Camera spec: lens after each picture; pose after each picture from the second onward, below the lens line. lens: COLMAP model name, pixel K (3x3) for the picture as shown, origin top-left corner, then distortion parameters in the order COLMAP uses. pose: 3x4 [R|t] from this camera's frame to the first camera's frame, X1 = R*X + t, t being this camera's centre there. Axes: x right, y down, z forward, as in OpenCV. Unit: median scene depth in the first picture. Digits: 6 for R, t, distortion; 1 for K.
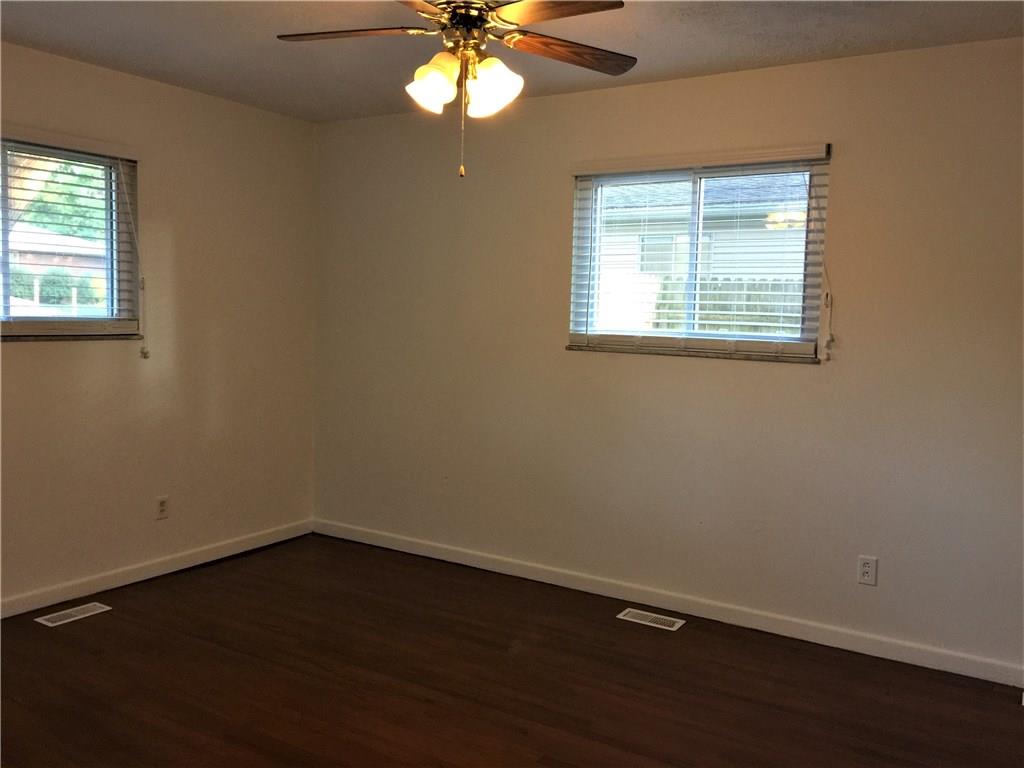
lens RADIAL K [[863.7, 0, 513.7], [0, 863.7, 380.2], [0, 0, 1]] dist [0.065251, -0.104078]
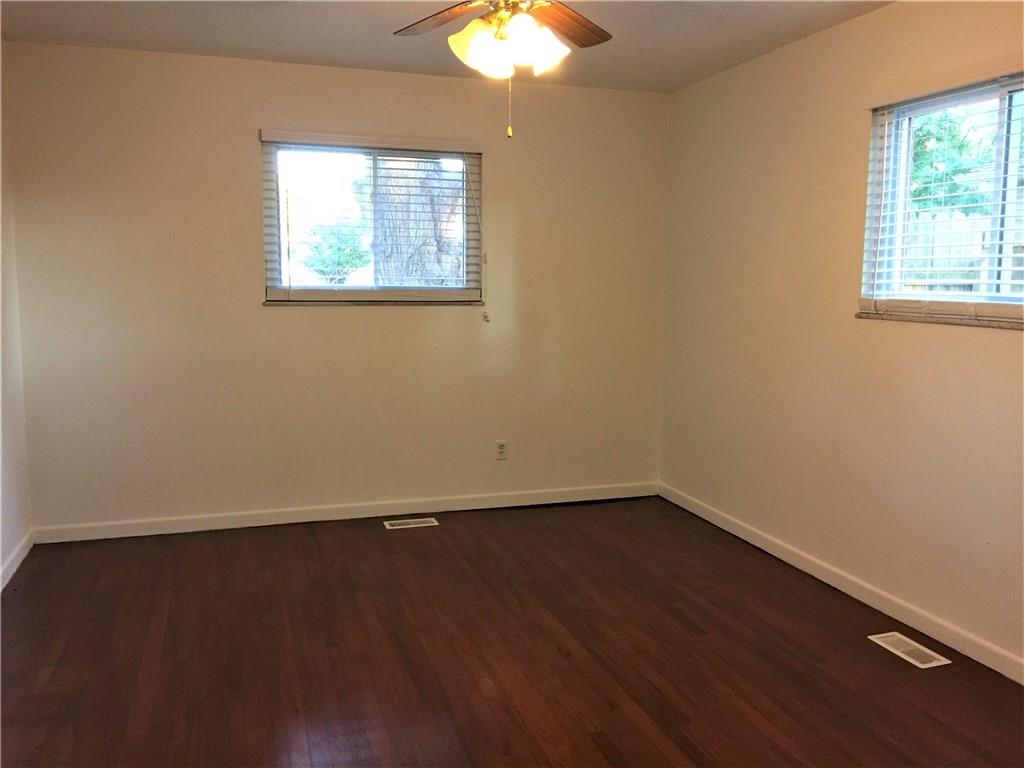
lens RADIAL K [[863.7, 0, 515.0], [0, 863.7, 379.3], [0, 0, 1]] dist [0.065251, -0.104078]
pose [[0.766049, 0.056511, -0.640293, 0.364579], [-0.040200, 0.998390, 0.040021, 0.004517], [0.641524, -0.004918, 0.767087, 0.130247]]
